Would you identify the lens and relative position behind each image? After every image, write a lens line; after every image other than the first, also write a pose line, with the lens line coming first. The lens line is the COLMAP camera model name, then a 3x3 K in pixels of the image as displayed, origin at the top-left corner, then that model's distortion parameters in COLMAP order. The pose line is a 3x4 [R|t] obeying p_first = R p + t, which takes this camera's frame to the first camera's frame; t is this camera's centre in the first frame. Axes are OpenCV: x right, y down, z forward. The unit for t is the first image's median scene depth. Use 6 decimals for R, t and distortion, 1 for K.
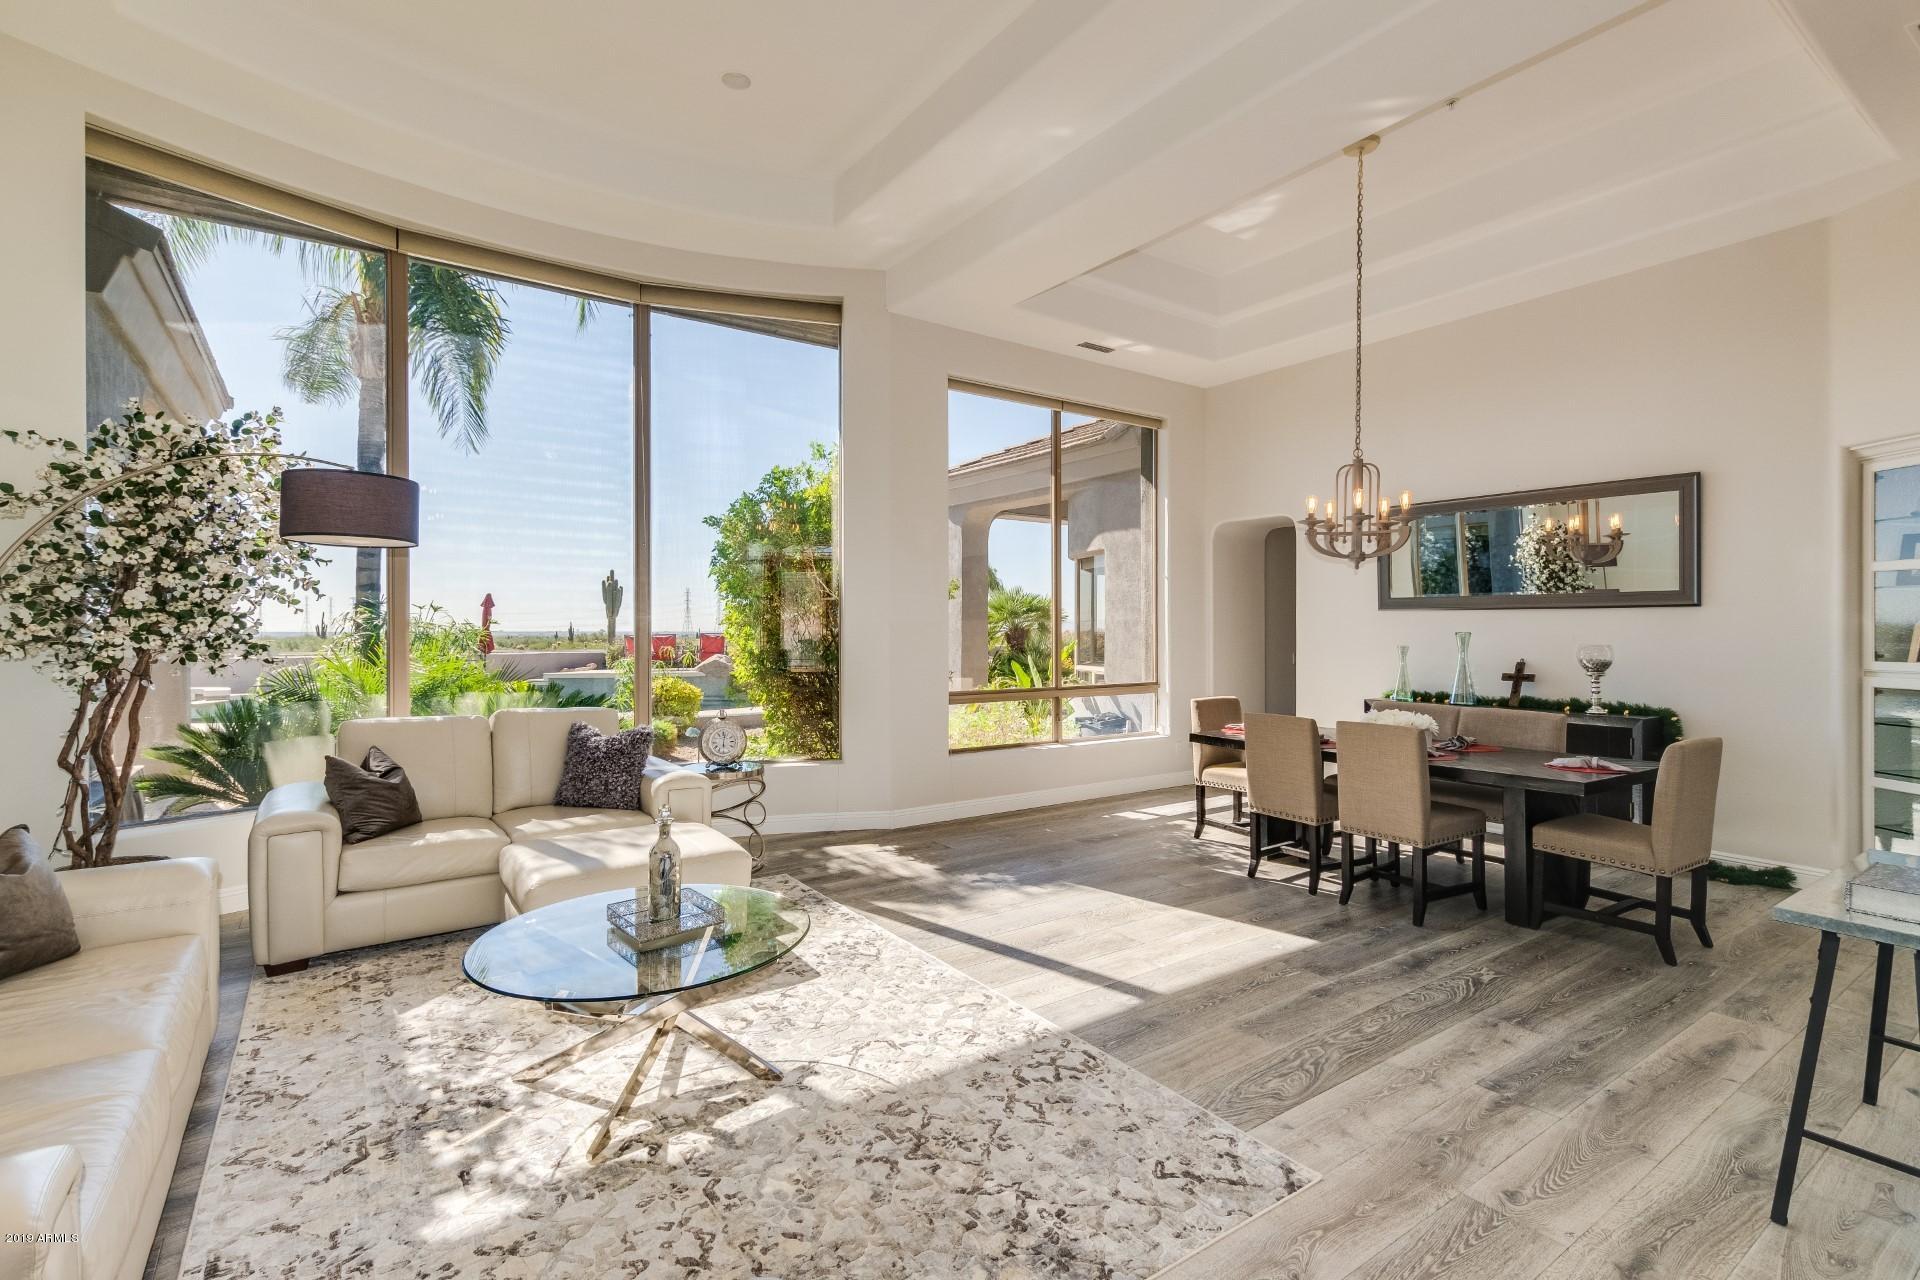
lens RADIAL K [[881.9, 0, 955.1], [0, 881.9, 628.2], [0, 0, 1]] dist [0.016865, -0.005696]
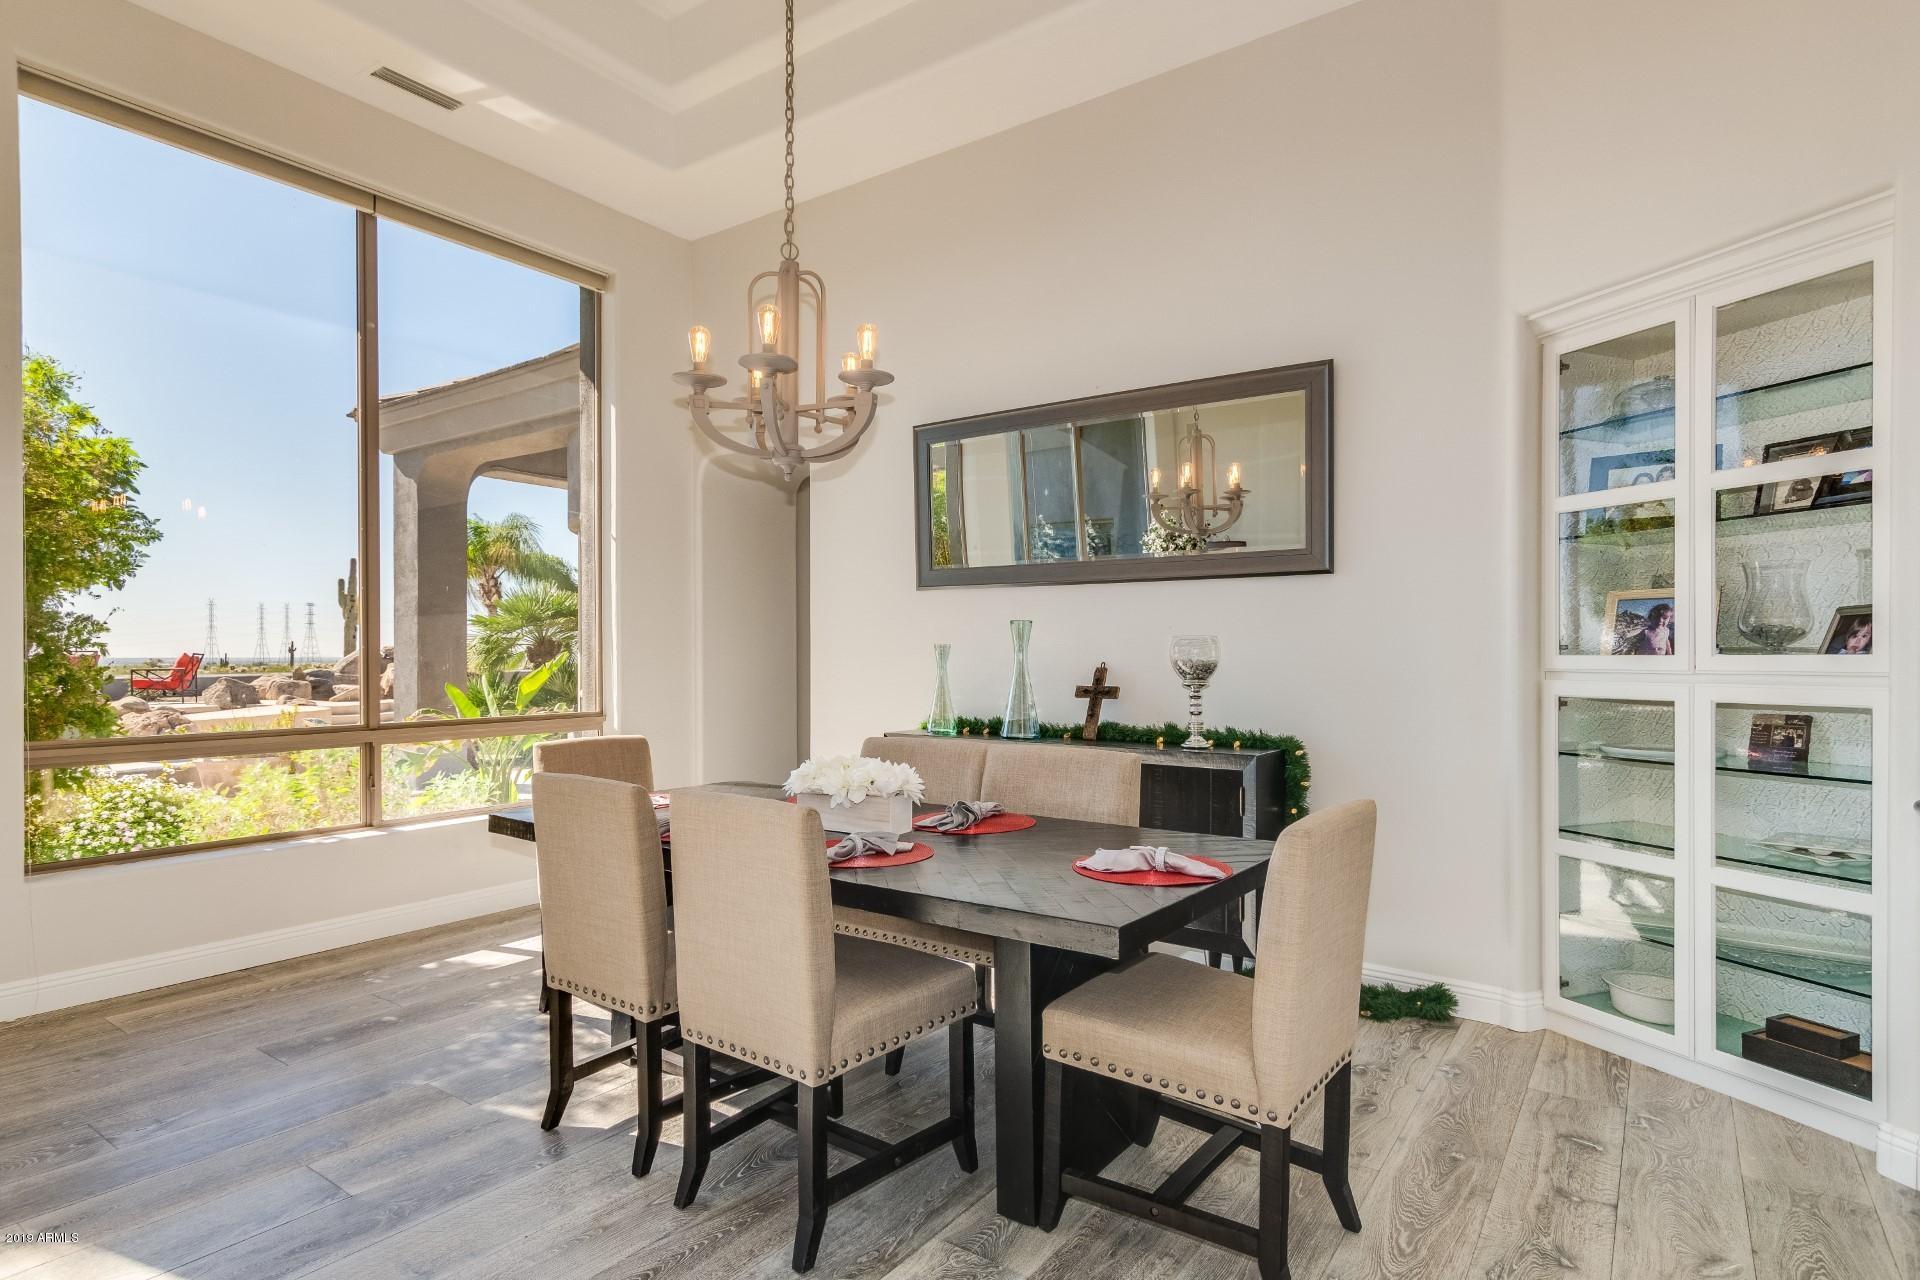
lens RADIAL K [[1009.7, 0, 944.0], [0, 1009.7, 651.6], [0, 0, 1]] dist [0.010866, -0.001958]
pose [[0.943666, 0.000237, 0.330900, 0.323246], [0.000062, 1.000000, -0.000894, 0.029741], [-0.330900, 0.000864, 0.943665, 0.394319]]
